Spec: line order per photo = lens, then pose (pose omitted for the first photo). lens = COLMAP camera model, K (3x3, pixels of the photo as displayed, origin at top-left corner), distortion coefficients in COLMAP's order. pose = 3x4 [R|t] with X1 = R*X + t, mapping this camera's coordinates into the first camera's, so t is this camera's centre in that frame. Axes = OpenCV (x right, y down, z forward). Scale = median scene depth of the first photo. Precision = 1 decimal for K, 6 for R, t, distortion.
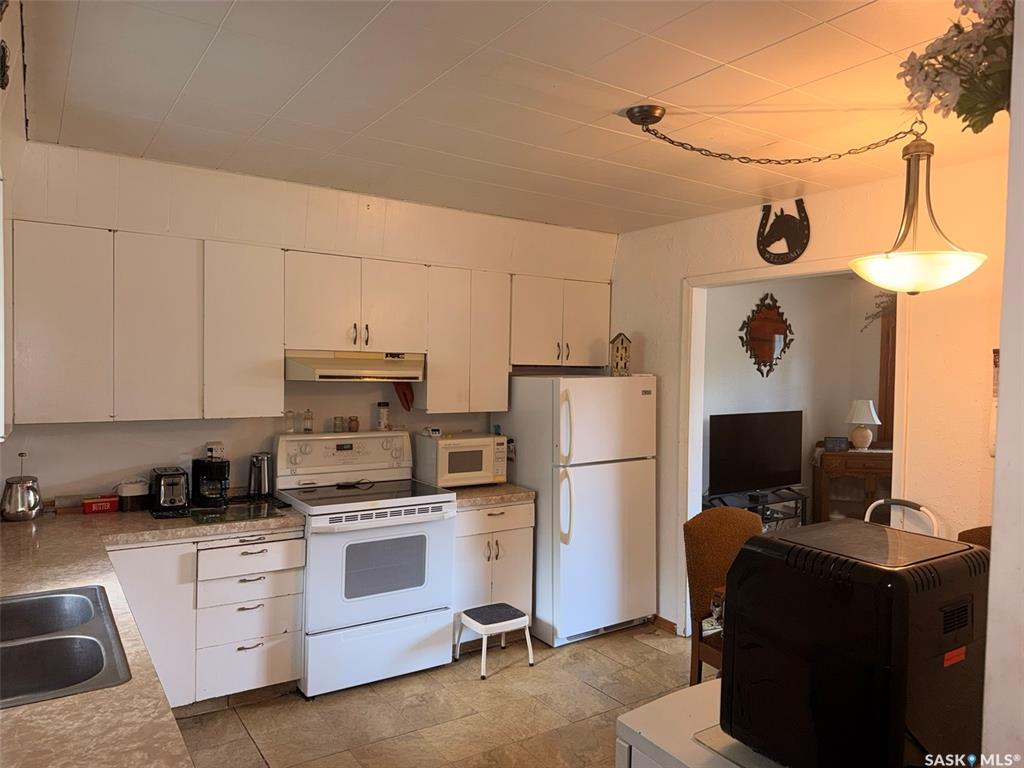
lens RADIAL K [[718.6, 0, 512.2], [0, 718.6, 382.3], [0, 0, 1]] dist [0.036871, -0.057732]
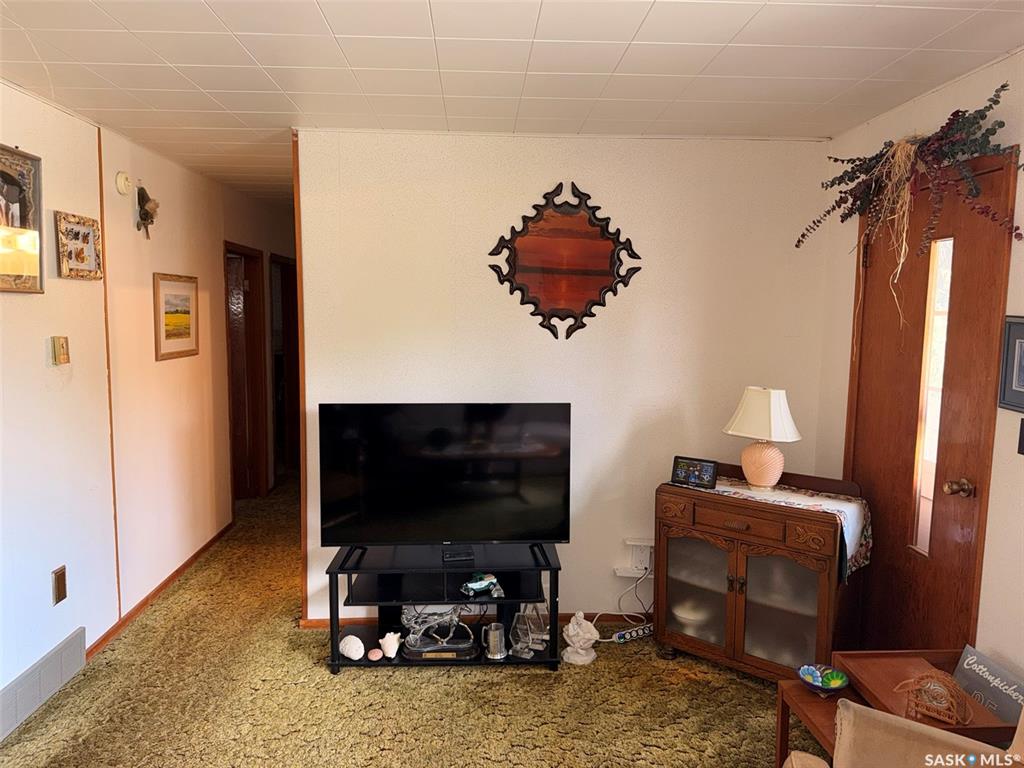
lens RADIAL K [[718.6, 0, 512.3], [0, 718.6, 385.1], [0, 0, 1]] dist [0.036871, -0.057732]
pose [[0.860161, 0.048682, -0.507693, 0.600312], [-0.012795, 0.997180, 0.073942, -0.011940], [0.509862, -0.057106, 0.858359, 0.508265]]
